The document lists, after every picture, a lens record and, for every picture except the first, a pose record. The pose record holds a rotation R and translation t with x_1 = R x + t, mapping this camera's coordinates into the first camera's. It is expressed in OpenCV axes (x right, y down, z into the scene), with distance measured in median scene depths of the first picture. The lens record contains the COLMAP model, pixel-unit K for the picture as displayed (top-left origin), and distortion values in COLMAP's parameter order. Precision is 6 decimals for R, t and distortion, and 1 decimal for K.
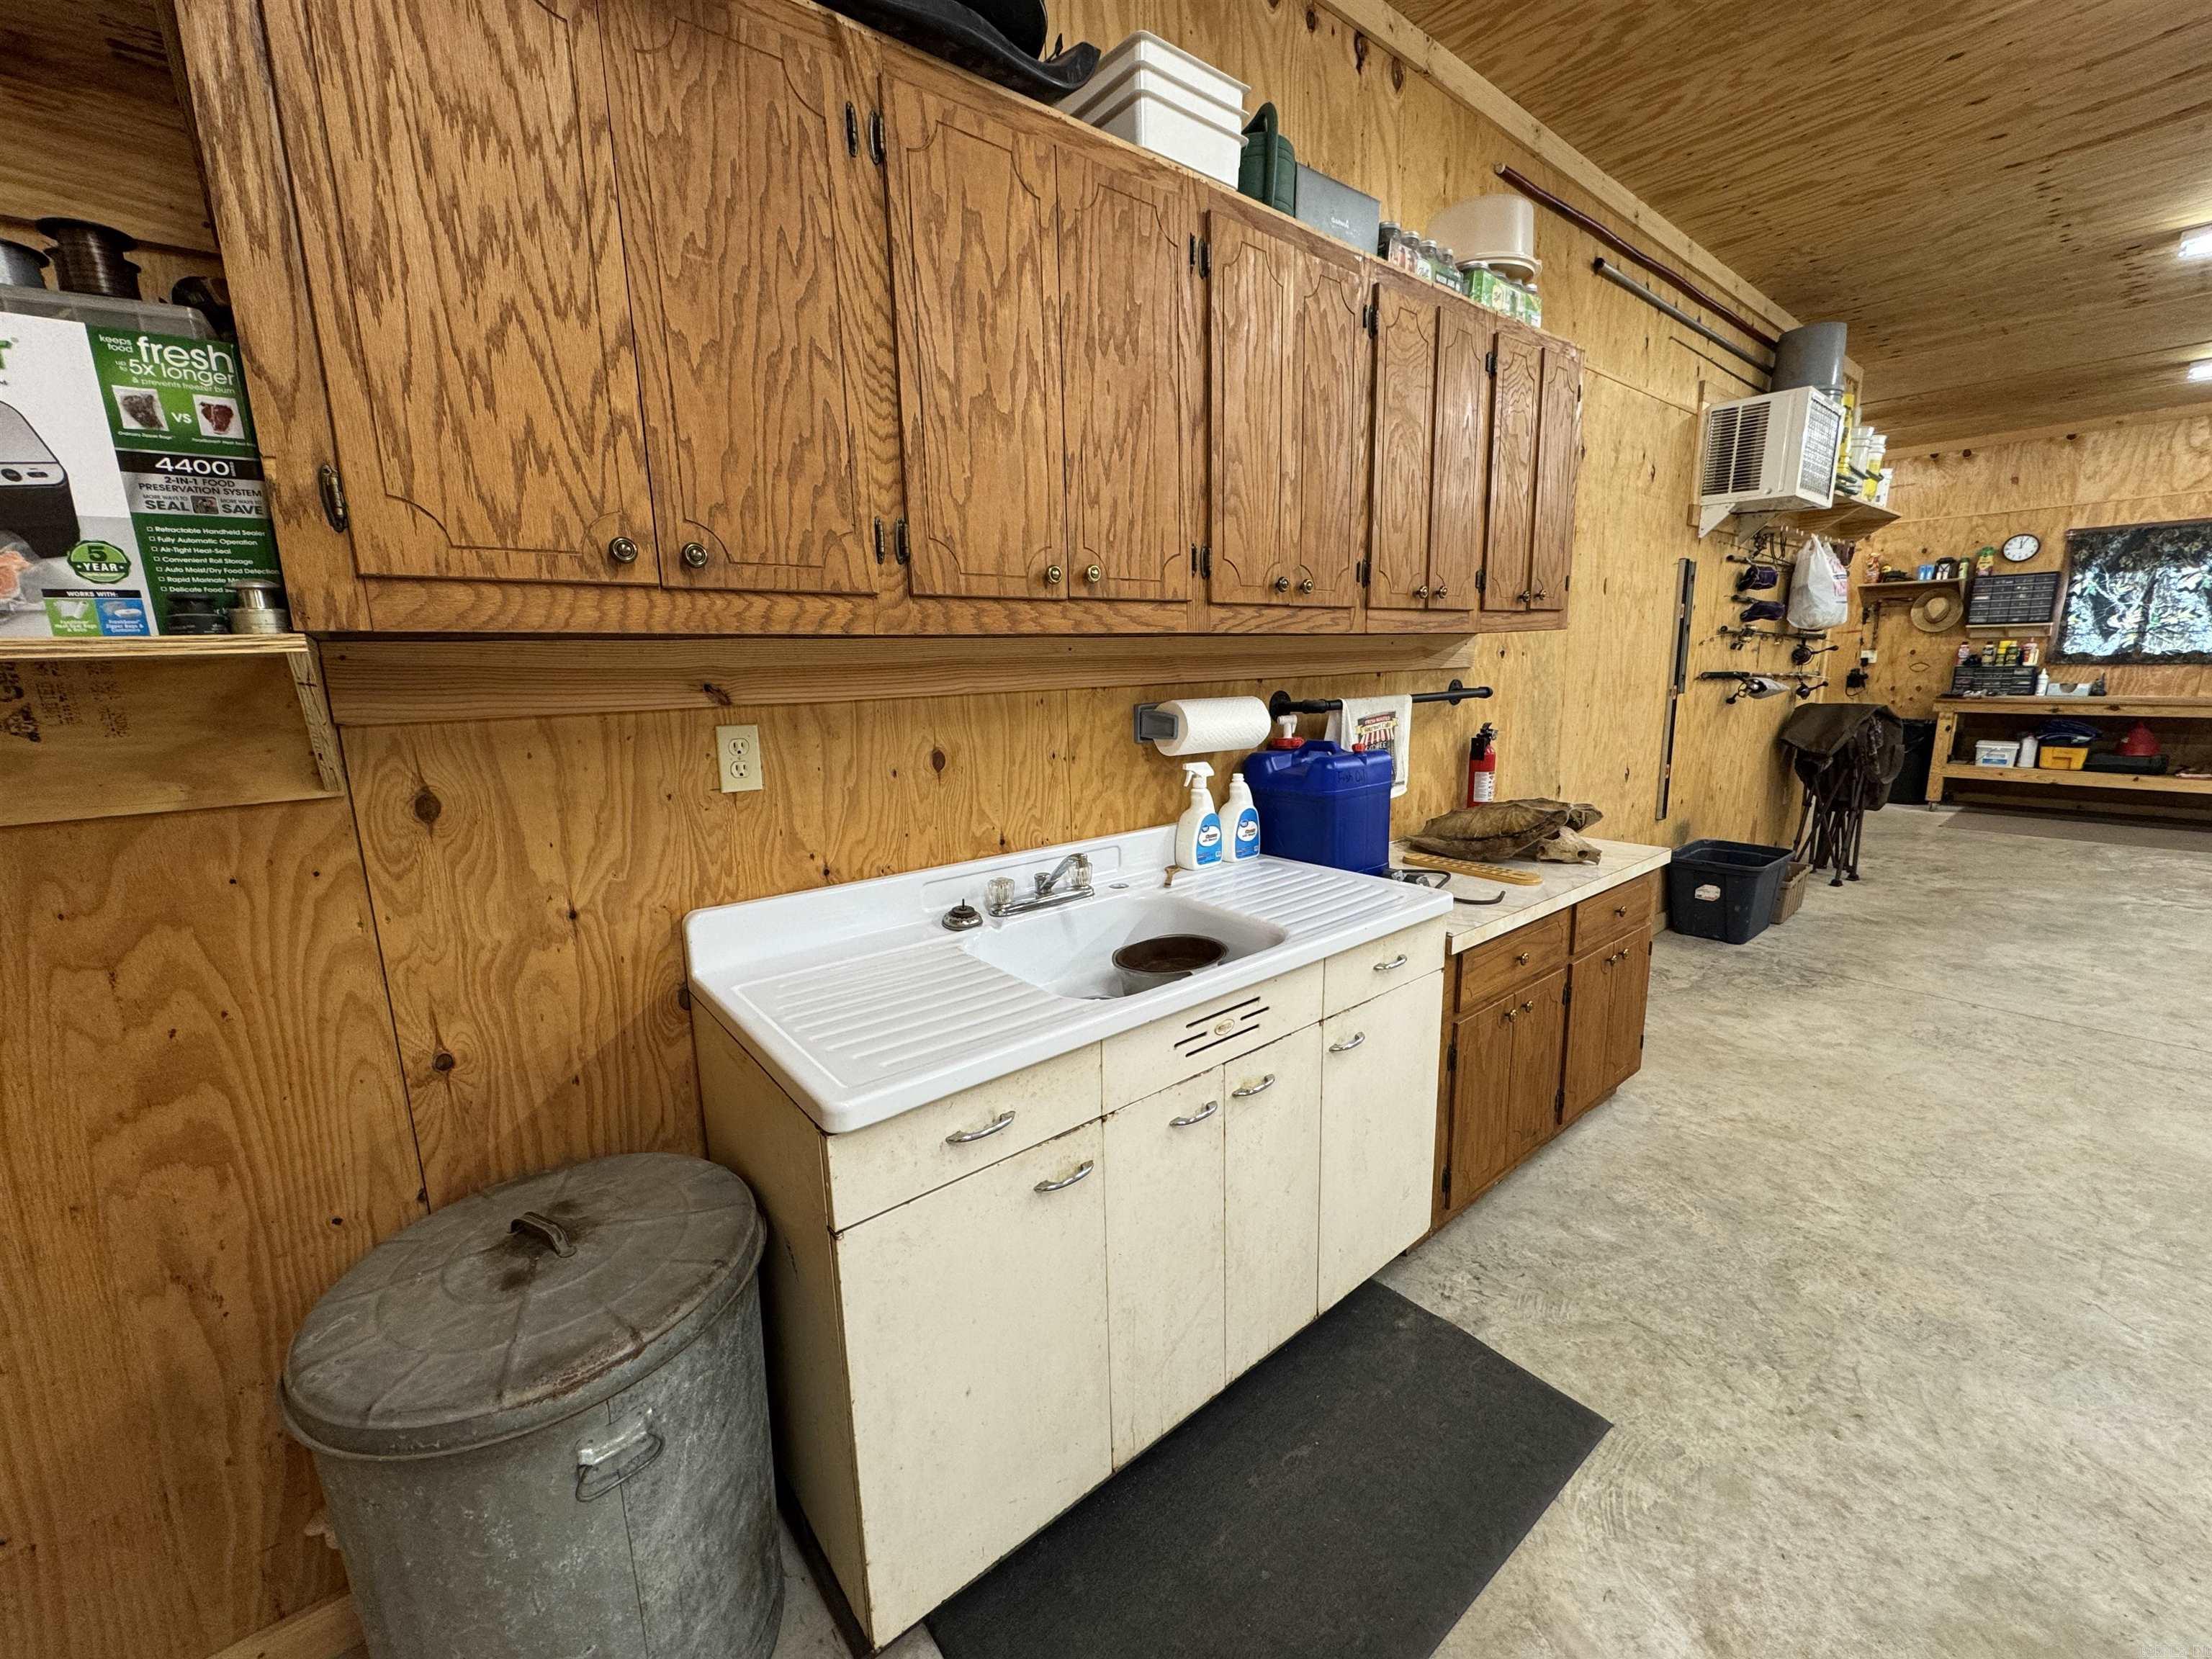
lens RADIAL K [[880.3, 0, 1105.7], [0, 880.3, 827.9], [0, 0, 1]] dist [-0.002112, 0.000322]
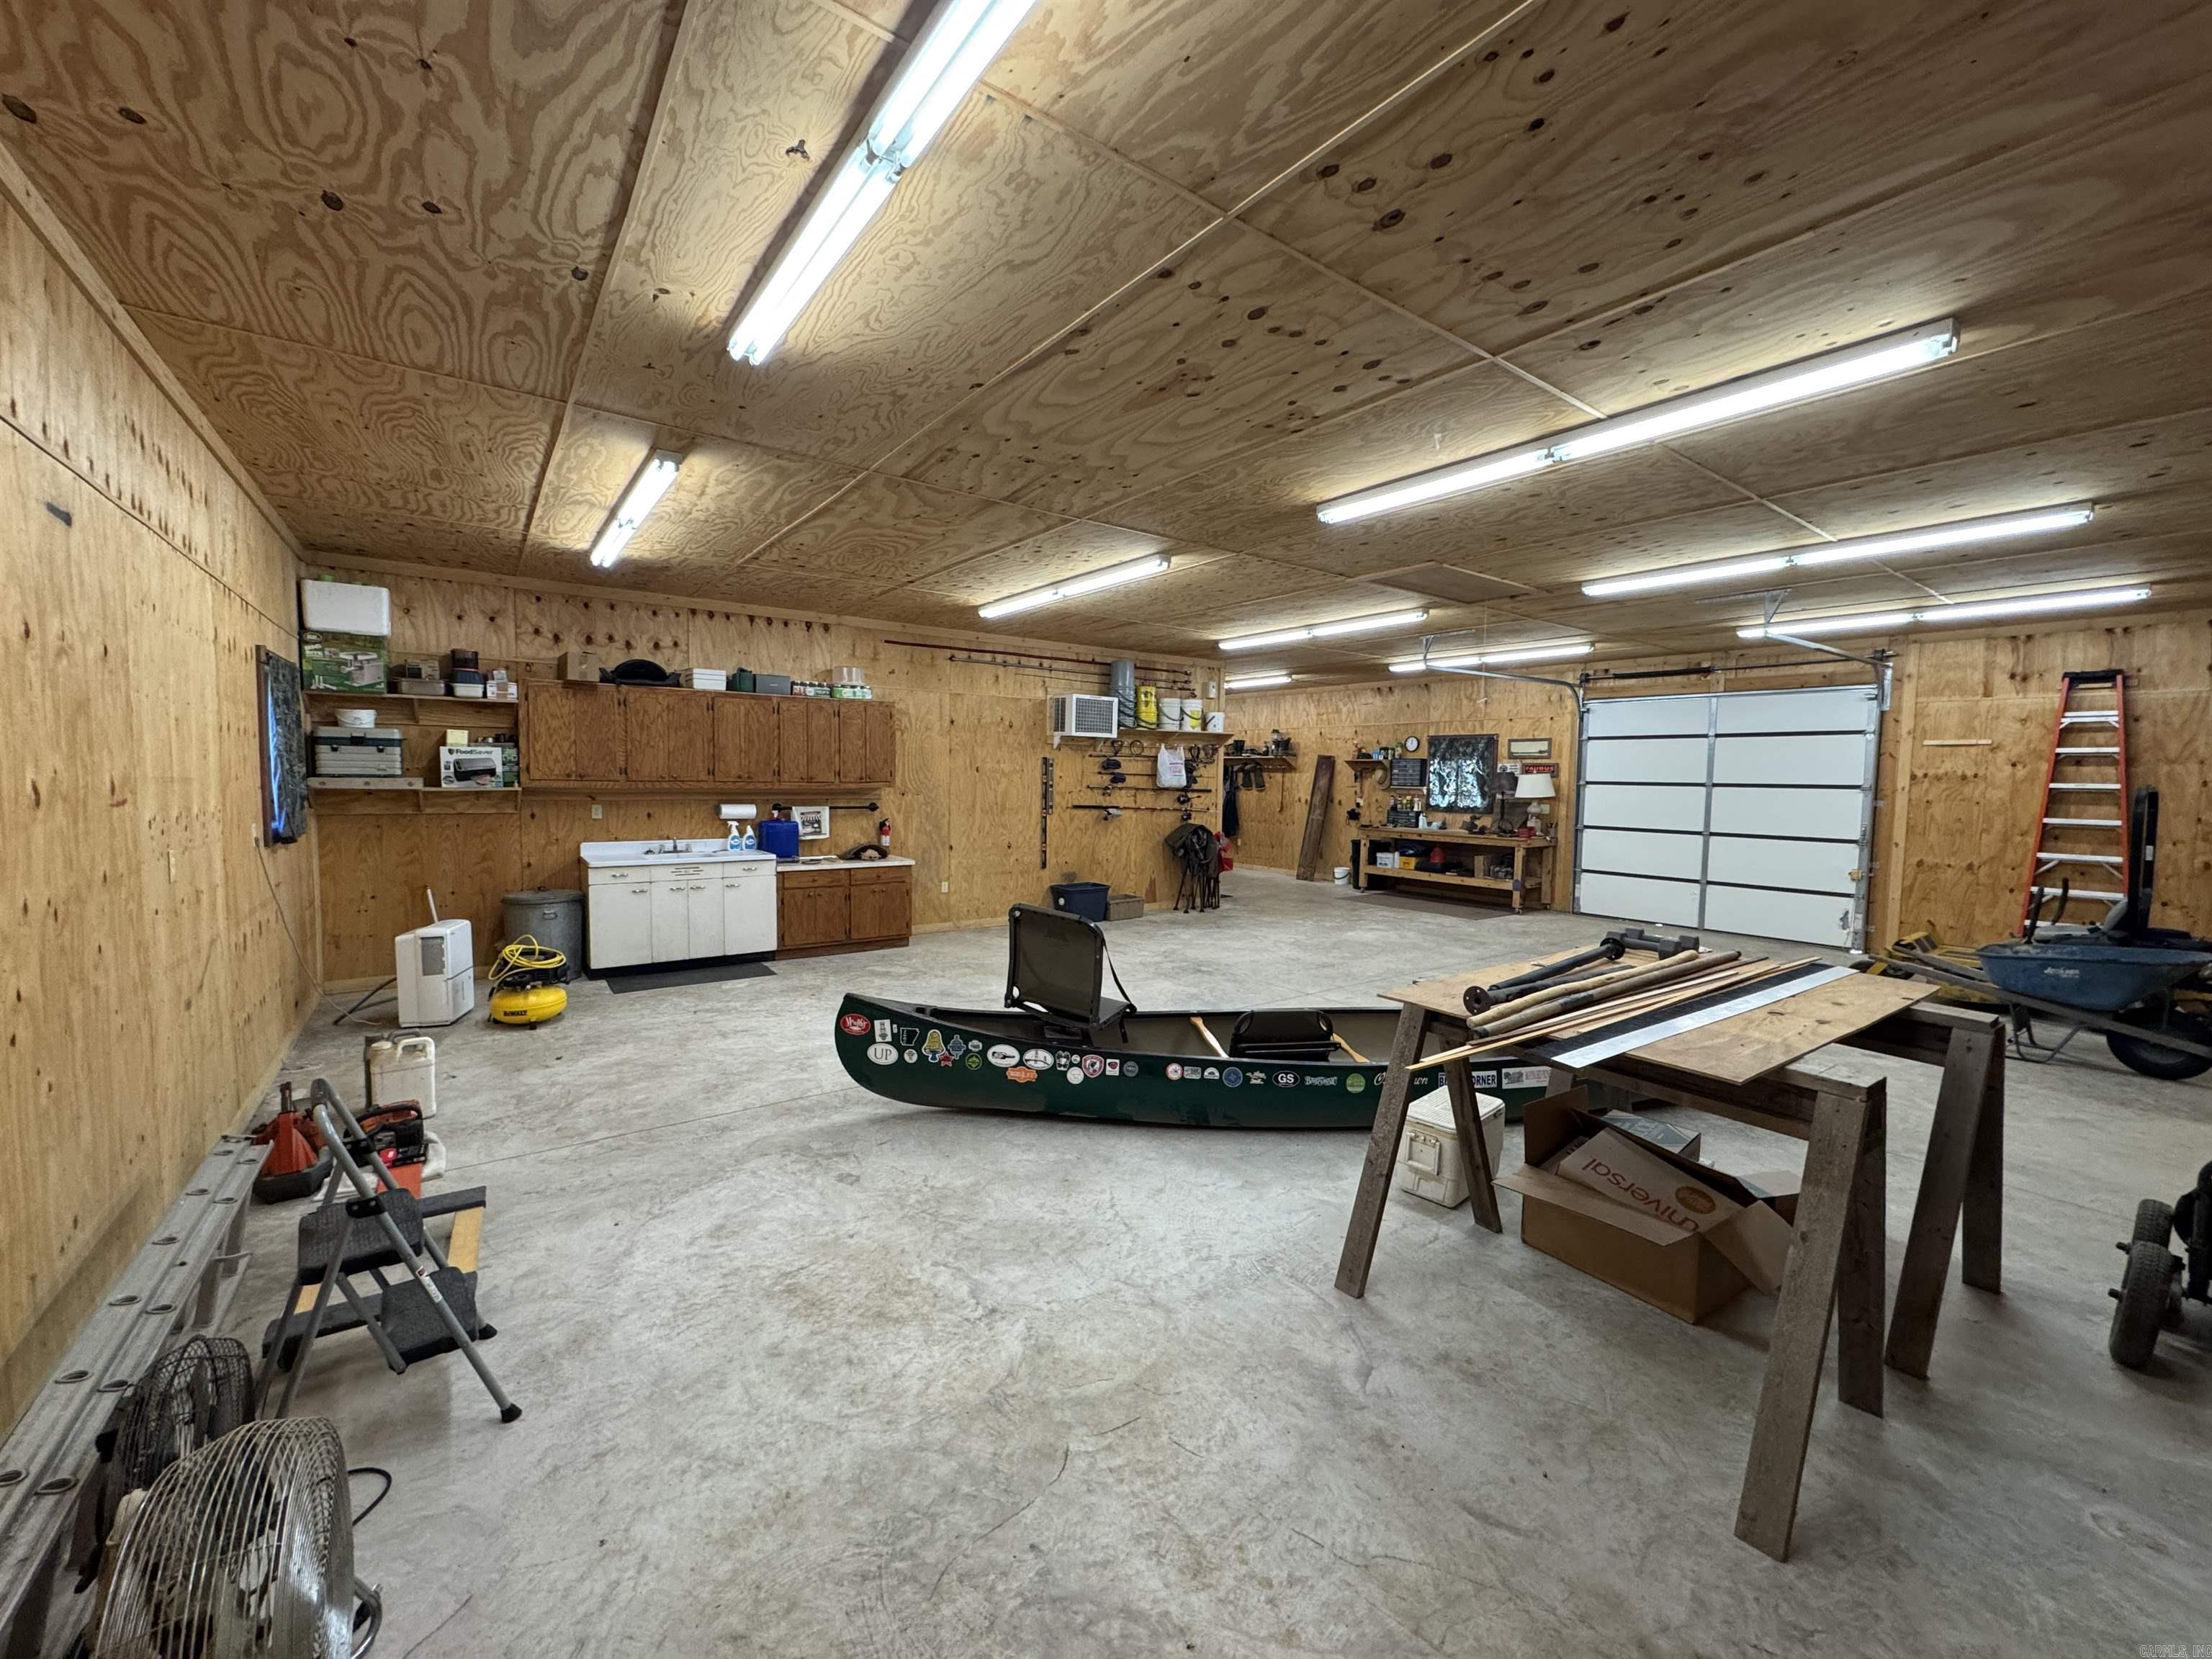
lens RADIAL K [[880.3, 0, 1104.4], [0, 880.3, 831.0], [0, 0, 1]] dist [-0.002112, 0.000322]
pose [[0.997923, 0.044583, -0.046496, 1.278190], [-0.049966, 0.991285, -0.121890, 0.234358], [0.040657, 0.123960, 0.991454, -1.797208]]
